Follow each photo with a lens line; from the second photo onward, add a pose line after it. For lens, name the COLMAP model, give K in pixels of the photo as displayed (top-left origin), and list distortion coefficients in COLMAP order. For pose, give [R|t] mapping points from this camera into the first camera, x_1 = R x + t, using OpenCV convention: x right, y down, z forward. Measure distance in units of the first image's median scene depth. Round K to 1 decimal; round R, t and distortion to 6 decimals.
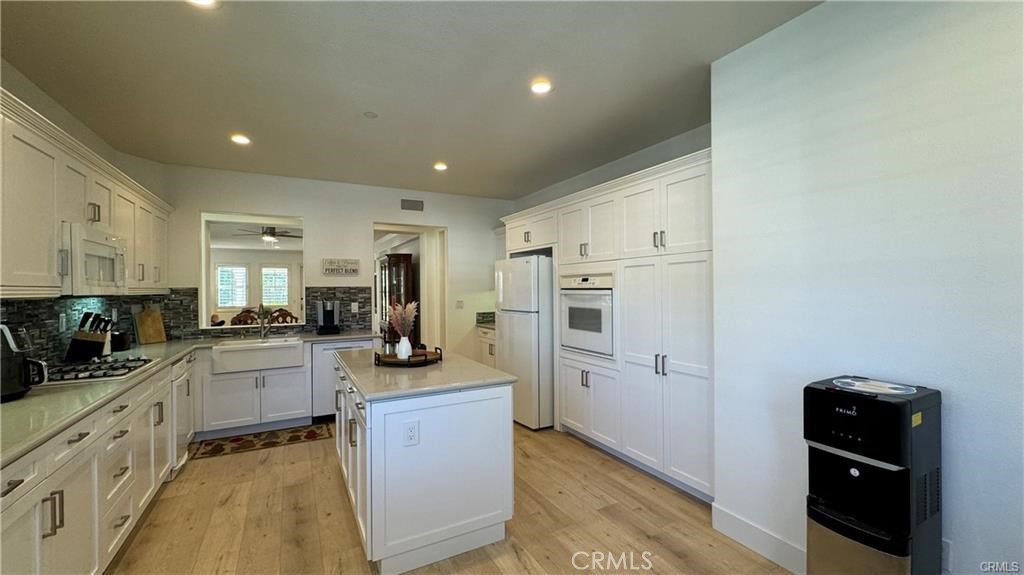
lens RADIAL K [[408.7, 0, 510.5], [0, 408.7, 288.0], [0, 0, 1]] dist [-0.002158, -0.000084]
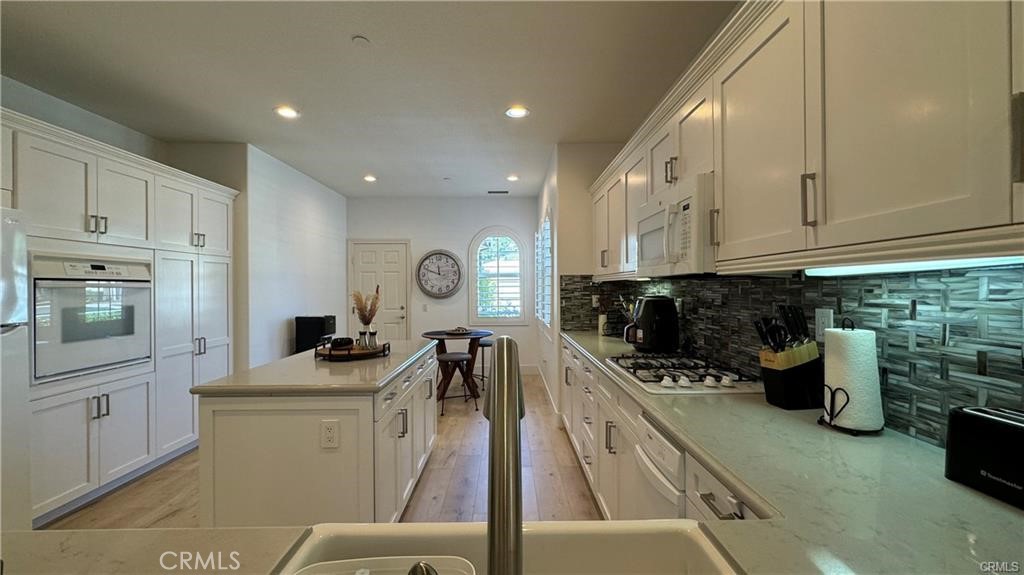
lens RADIAL K [[408.7, 0, 515.0], [0, 408.7, 286.4], [0, 0, 1]] dist [-0.002158, -0.000084]
pose [[-0.887099, 0.015244, 0.461327, -0.858575], [0.013716, 0.999884, -0.006666, 0.029859], [-0.461375, 0.000415, -0.887205, 1.414758]]
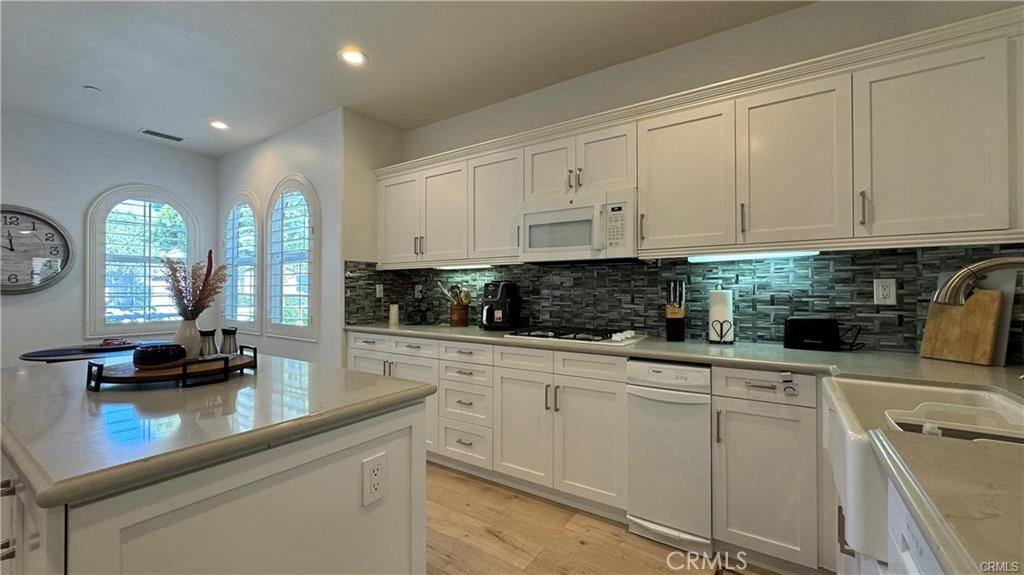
lens RADIAL K [[408.7, 0, 507.1], [0, 408.7, 286.3], [0, 0, 1]] dist [-0.002158, -0.000084]
pose [[-0.885806, 0.003968, -0.464039, -0.314635], [0.008687, 0.999930, -0.008032, 0.066816], [0.463975, -0.011146, -0.885778, 1.392169]]
